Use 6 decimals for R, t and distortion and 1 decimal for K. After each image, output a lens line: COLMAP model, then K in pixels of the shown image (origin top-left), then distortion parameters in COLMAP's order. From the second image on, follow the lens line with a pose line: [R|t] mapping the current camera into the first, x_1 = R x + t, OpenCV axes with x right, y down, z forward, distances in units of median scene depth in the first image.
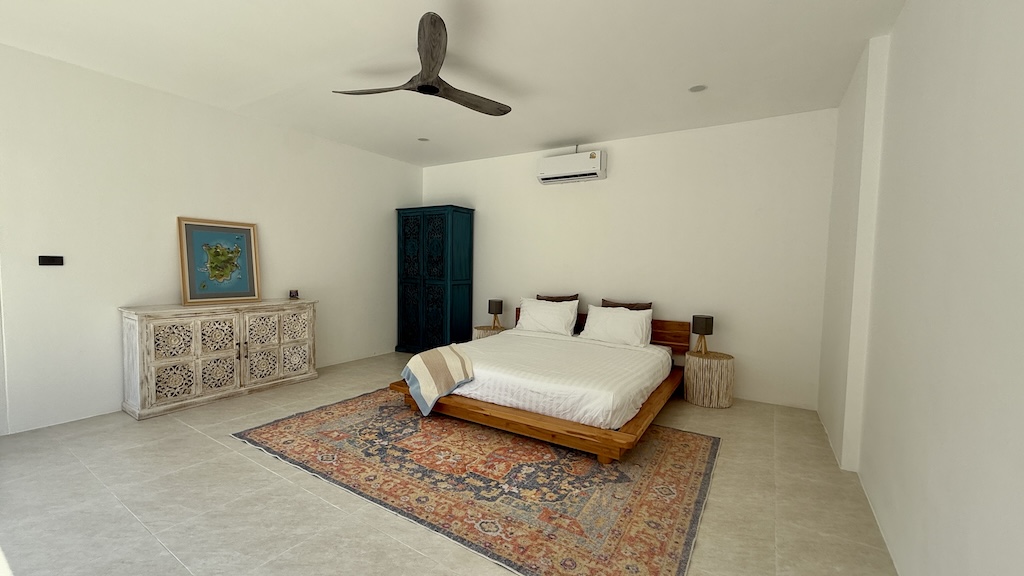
lens RADIAL K [[408.8, 0, 510.7], [0, 408.8, 289.9], [0, 0, 1]] dist [0.001618, 0.000052]
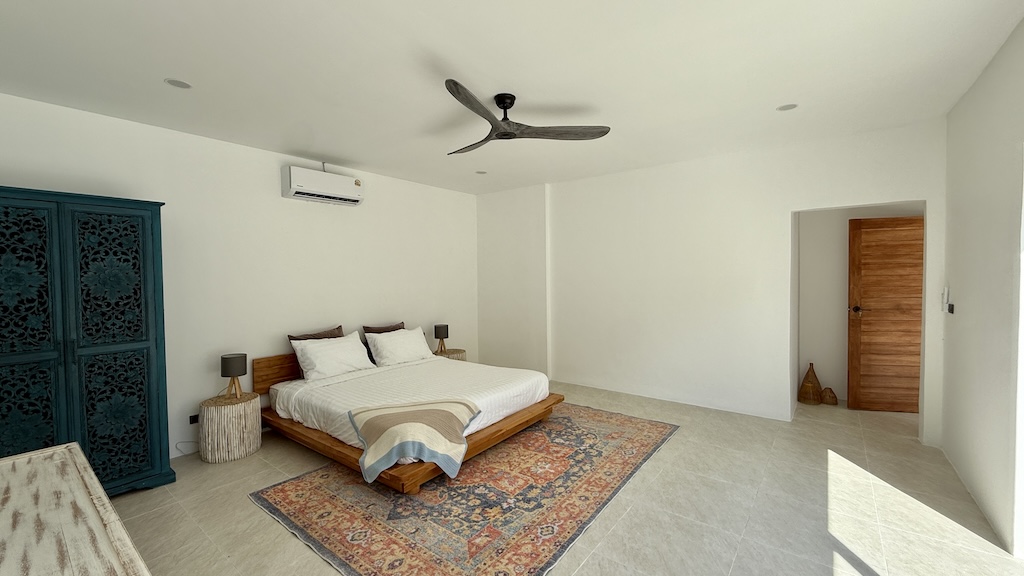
lens RADIAL K [[408.8, 0, 511.3], [0, 408.8, 285.9], [0, 0, 1]] dist [0.001618, 0.000052]
pose [[0.094079, -0.047979, 0.994408, -1.326187], [0.077591, 0.996153, 0.040723, -0.160845], [-0.992537, 0.073326, 0.097440, 0.964793]]
